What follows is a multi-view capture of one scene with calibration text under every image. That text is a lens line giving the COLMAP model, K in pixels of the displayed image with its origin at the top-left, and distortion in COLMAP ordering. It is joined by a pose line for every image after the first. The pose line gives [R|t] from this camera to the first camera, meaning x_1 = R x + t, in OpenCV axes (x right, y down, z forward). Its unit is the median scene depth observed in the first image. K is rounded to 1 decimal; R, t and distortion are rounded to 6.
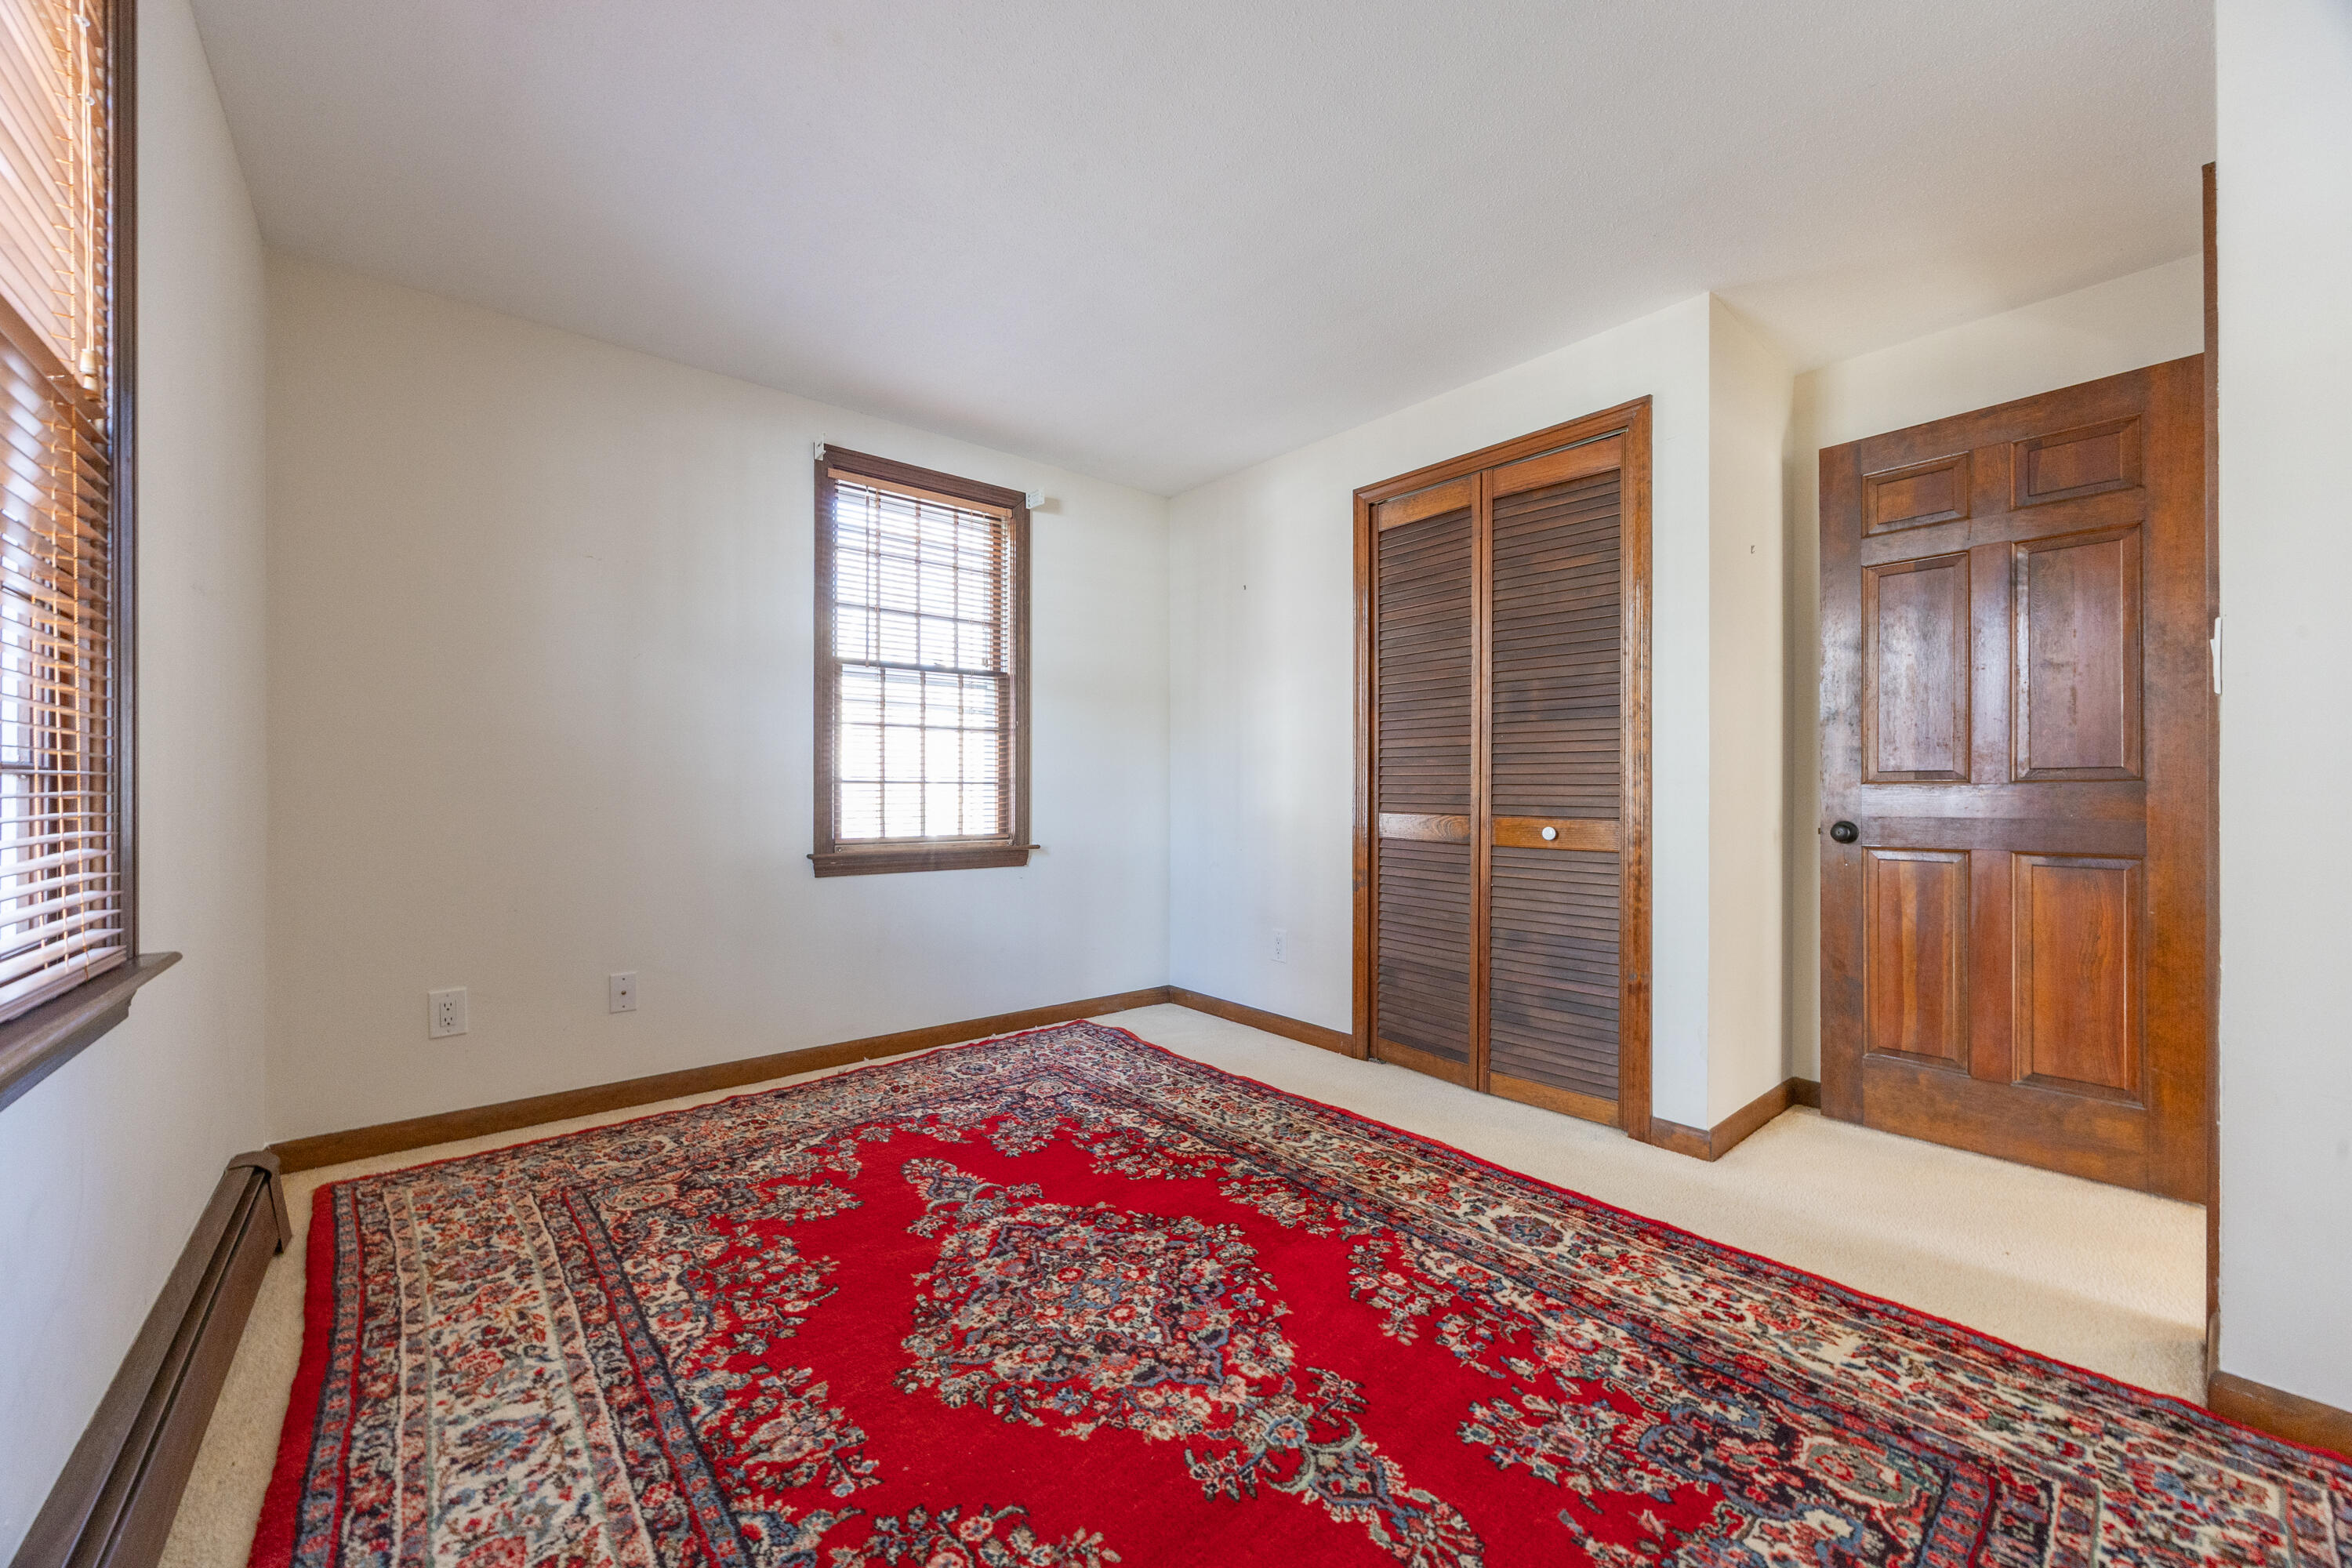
lens RADIAL K [[891.0, 0, 1173.9], [0, 891.0, 794.2], [0, 0, 1]] dist [0.002230, -0.000057]
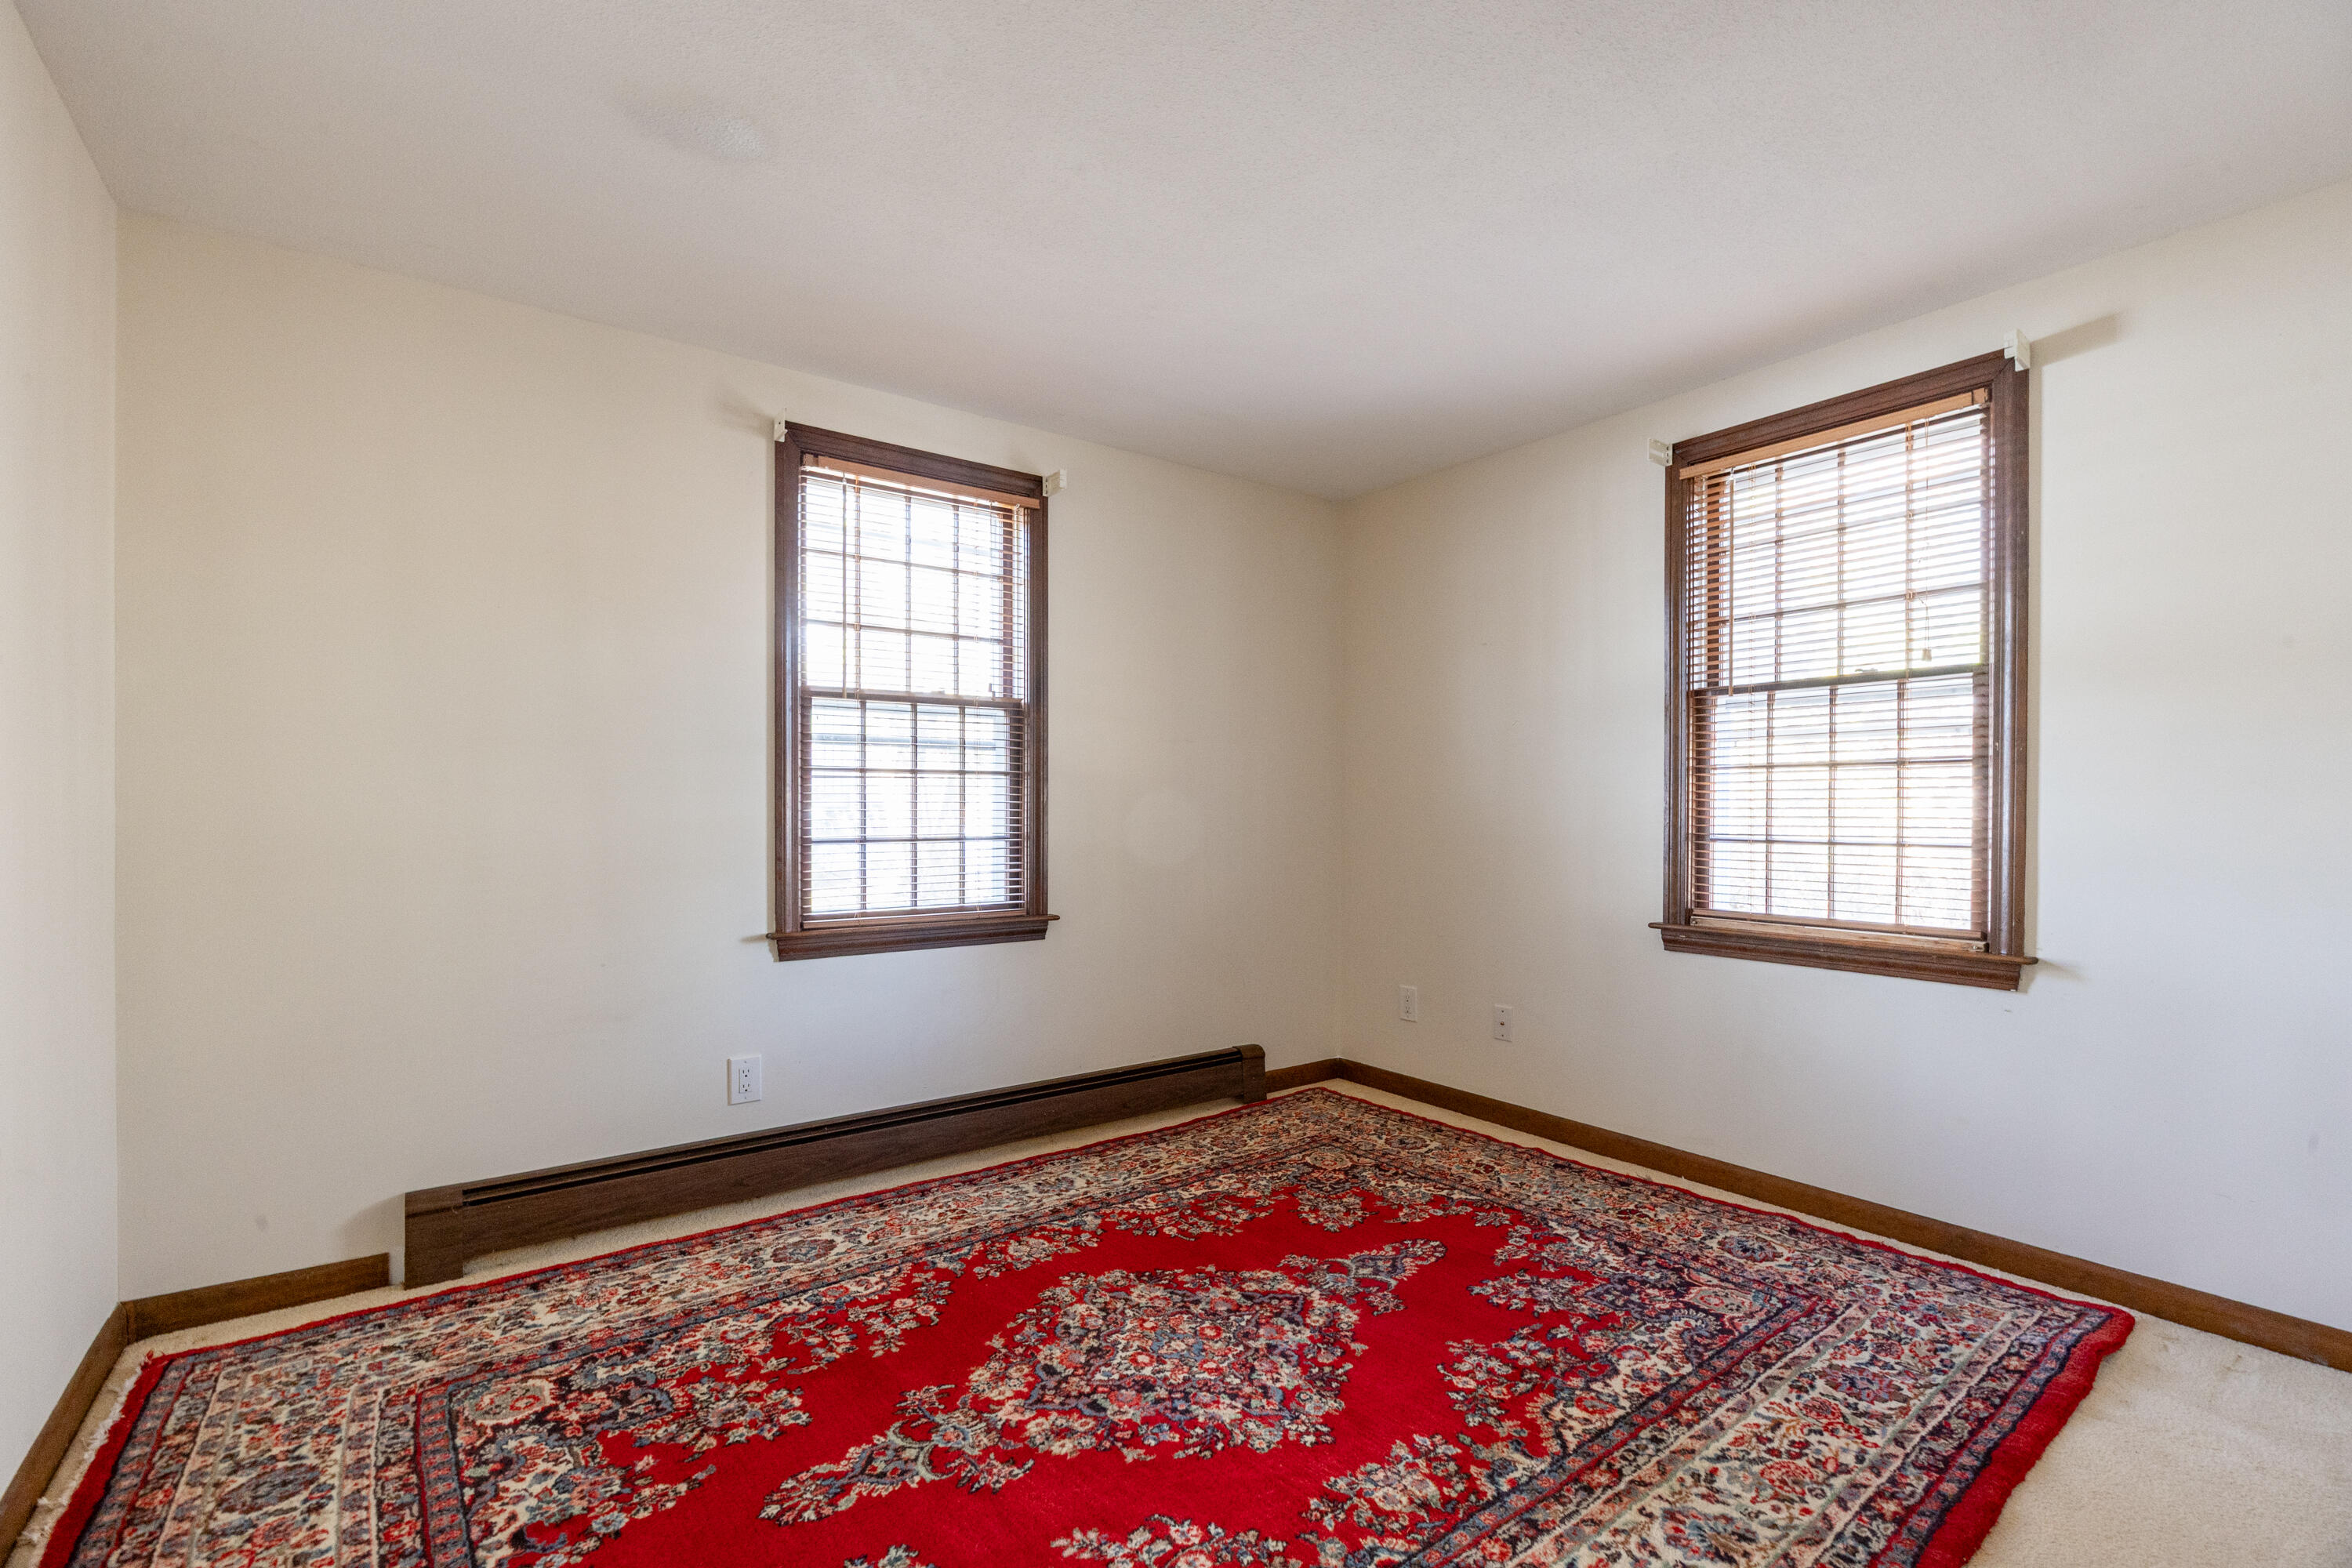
lens RADIAL K [[1006.0, 0, 1176.9], [0, 1006.0, 810.5], [0, 0, 1]] dist [-0.004050, -0.000052]
pose [[-0.051862, -0.001767, -0.998653, 0.793186], [-0.004634, 0.999988, -0.001529, -0.050548], [0.998644, 0.004548, -0.051870, 0.764568]]
